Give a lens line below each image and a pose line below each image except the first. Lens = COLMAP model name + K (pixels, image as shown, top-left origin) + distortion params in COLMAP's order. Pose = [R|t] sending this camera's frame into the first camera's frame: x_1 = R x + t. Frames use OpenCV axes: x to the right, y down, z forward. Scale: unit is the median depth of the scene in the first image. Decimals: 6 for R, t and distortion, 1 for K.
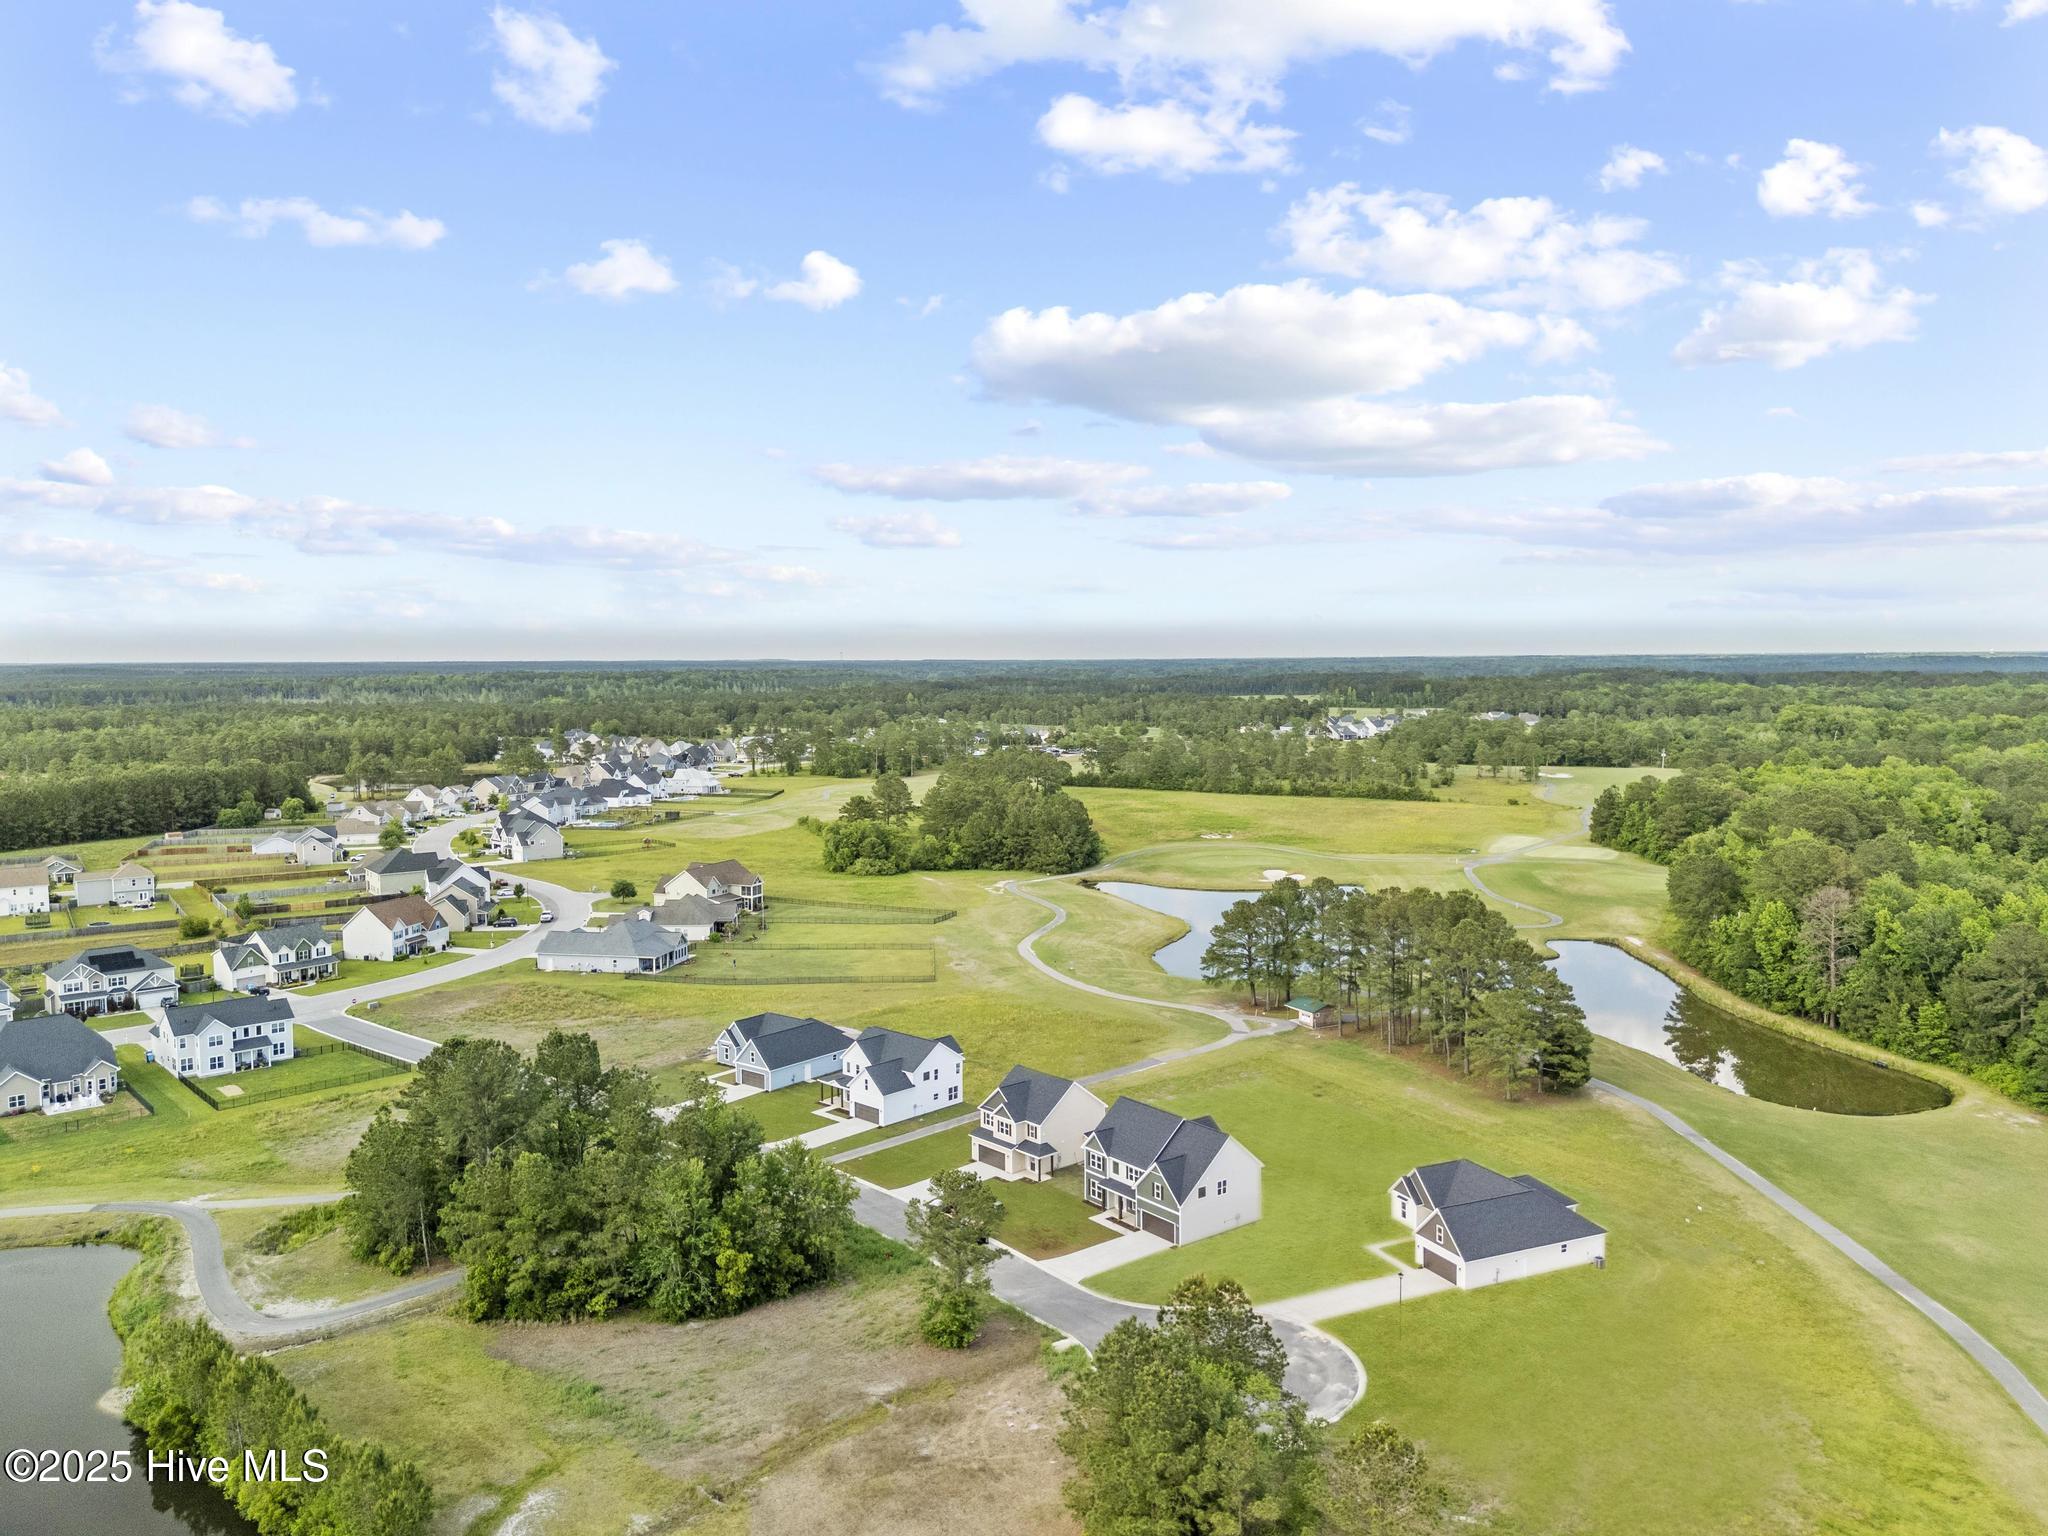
lens RADIAL K [[1504.4, 0, 1031.8], [0, 1504.4, 776.1], [0, 0, 1]] dist [0.074130, -0.073601]
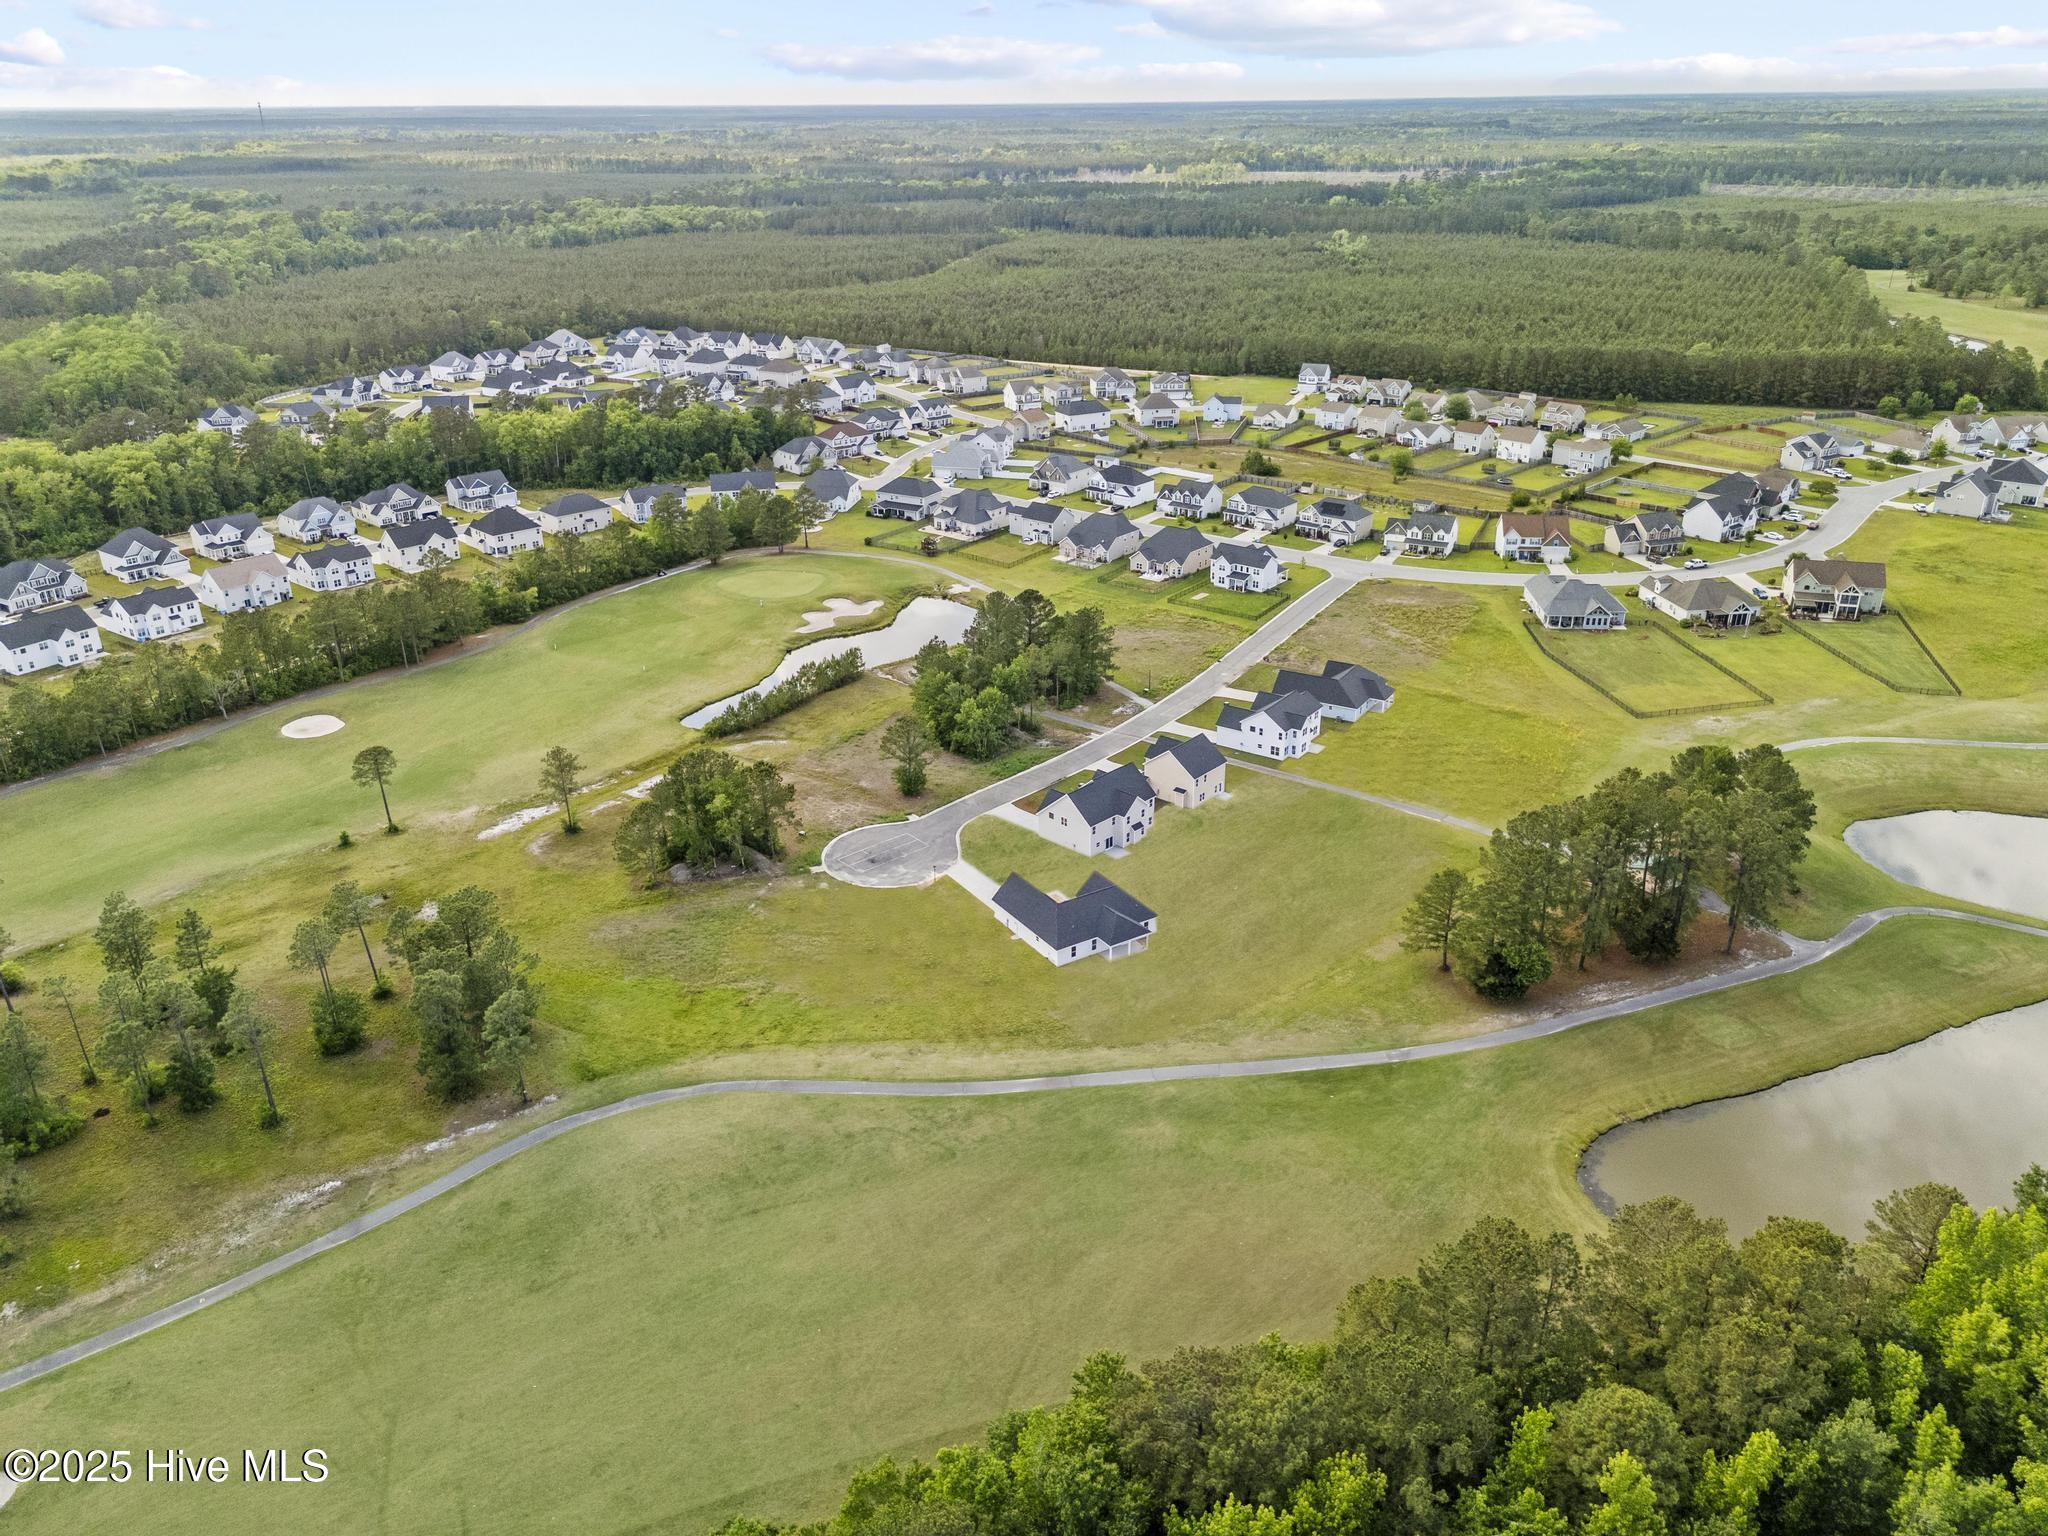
lens RADIAL K [[1504.4, 0, 1031.8], [0, 1504.4, 776.1], [0, 0, 1]] dist [0.074130, -0.073601]
pose [[0.139570, 0.409468, -0.901585, 1.077953], [-0.071683, 0.912286, 0.403231, -0.286225], [0.987614, 0.008349, 0.156680, 0.512070]]
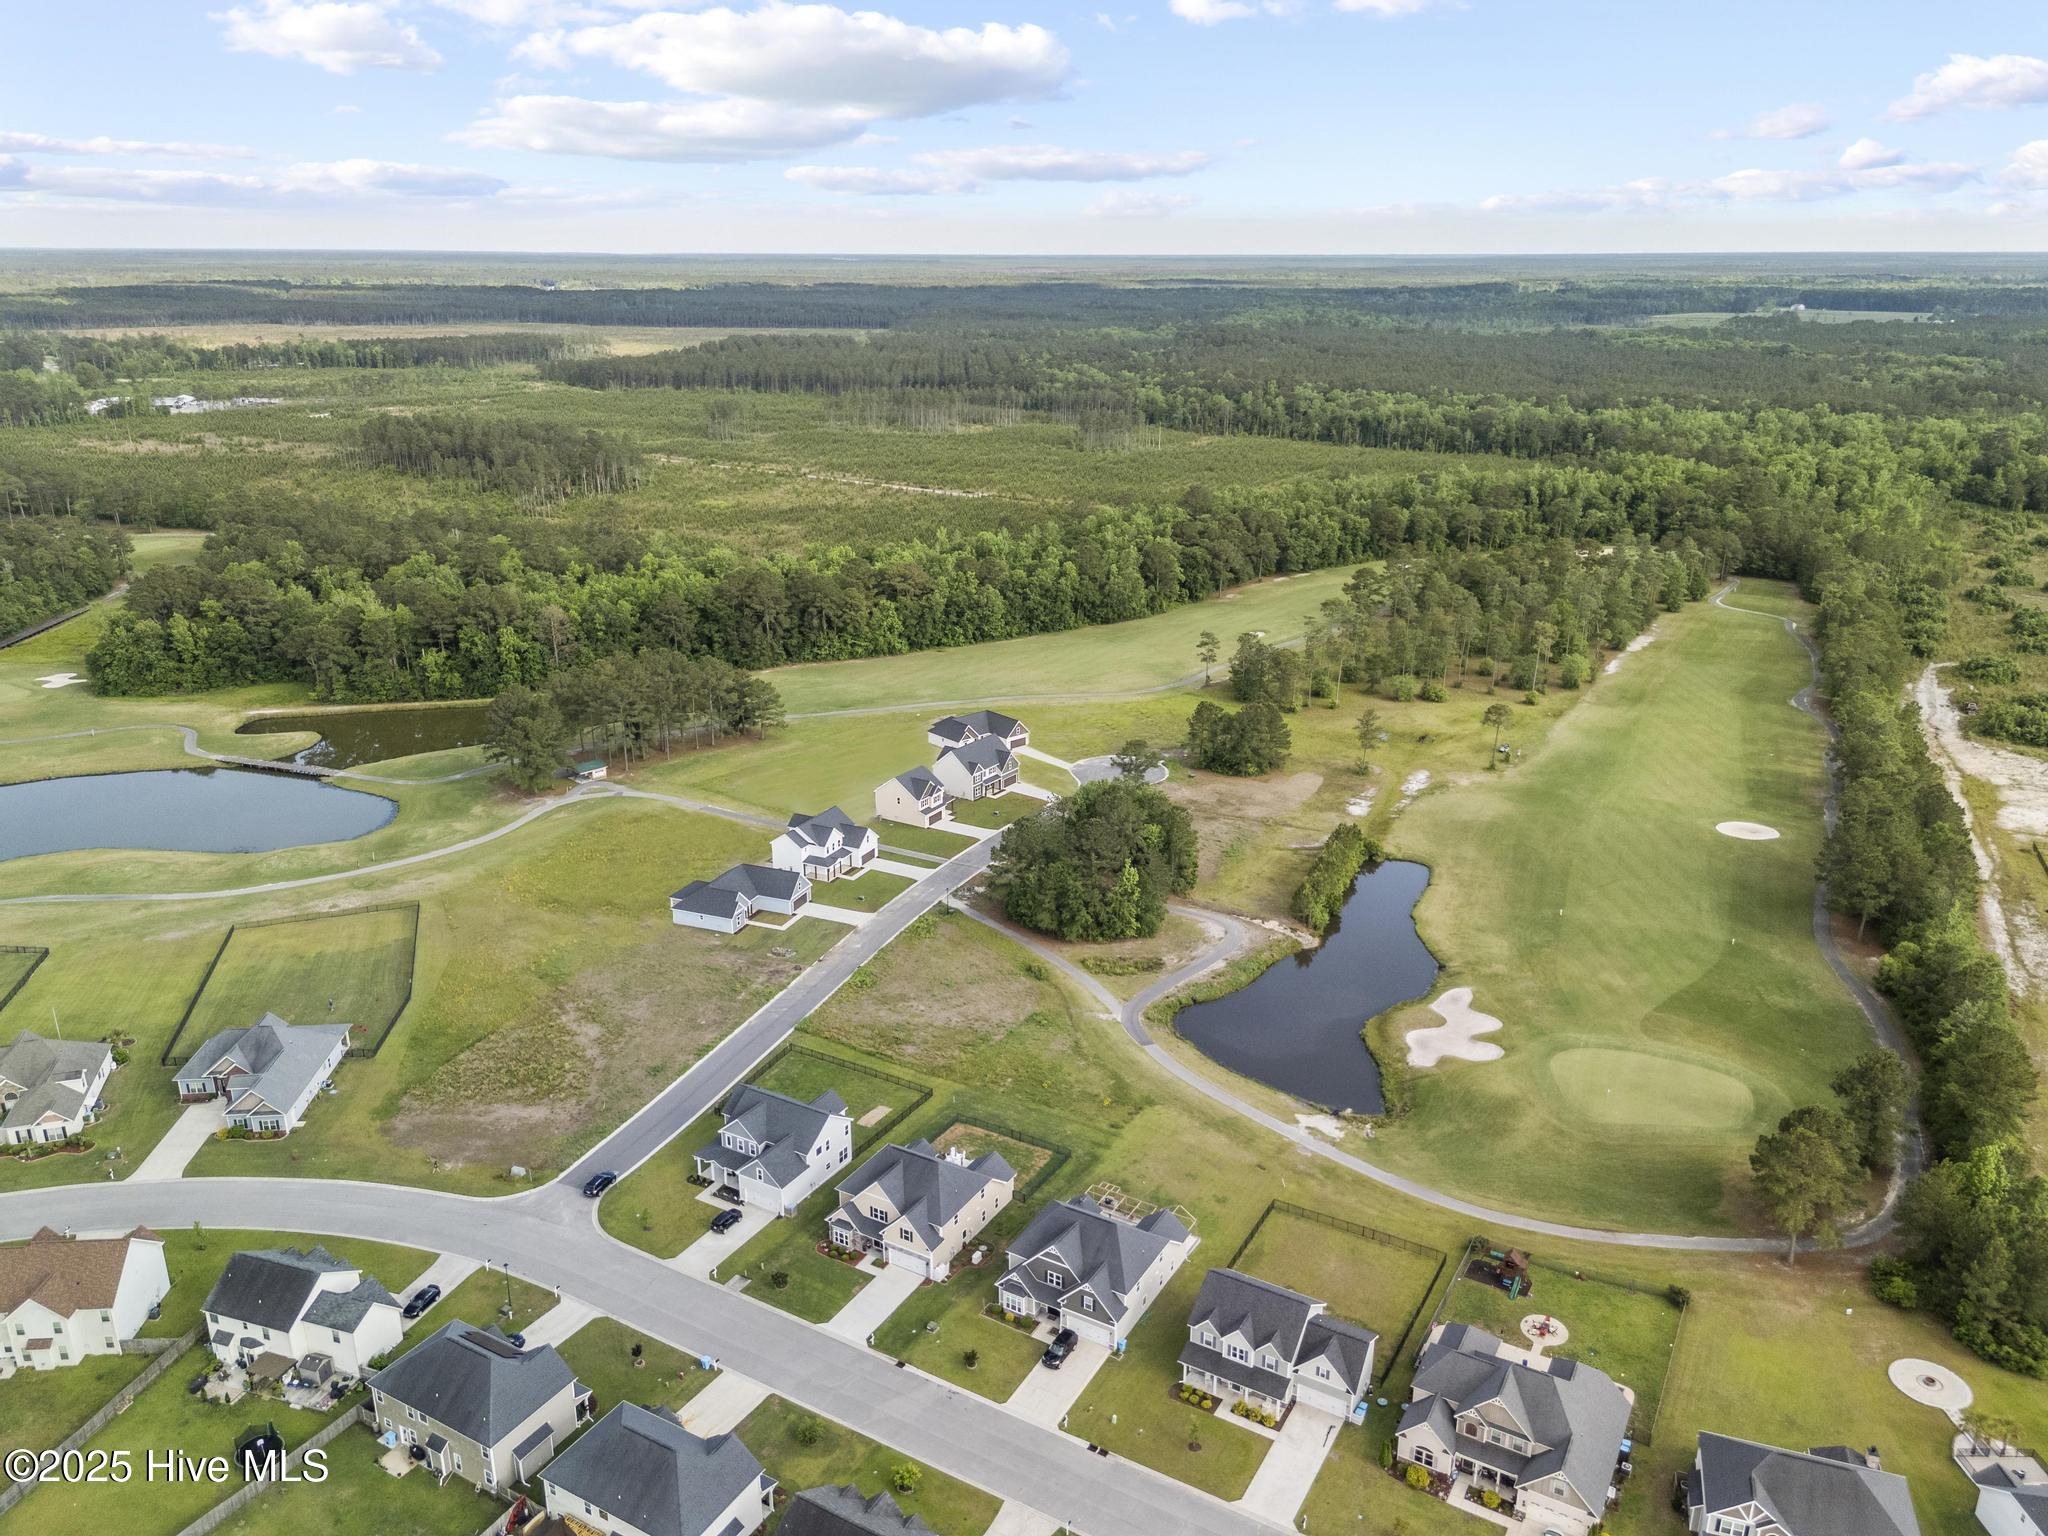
lens RADIAL K [[1500.0, 0, 1031.7], [0, 1500.0, 771.0], [0, 0, 1]] dist [0.087318, -0.103283]
pose [[-0.297106, -0.305970, 0.904495, -1.316520], [0.078479, 0.936239, 0.342487, -0.317211], [-0.951614, 0.172738, -0.254150, 1.070018]]
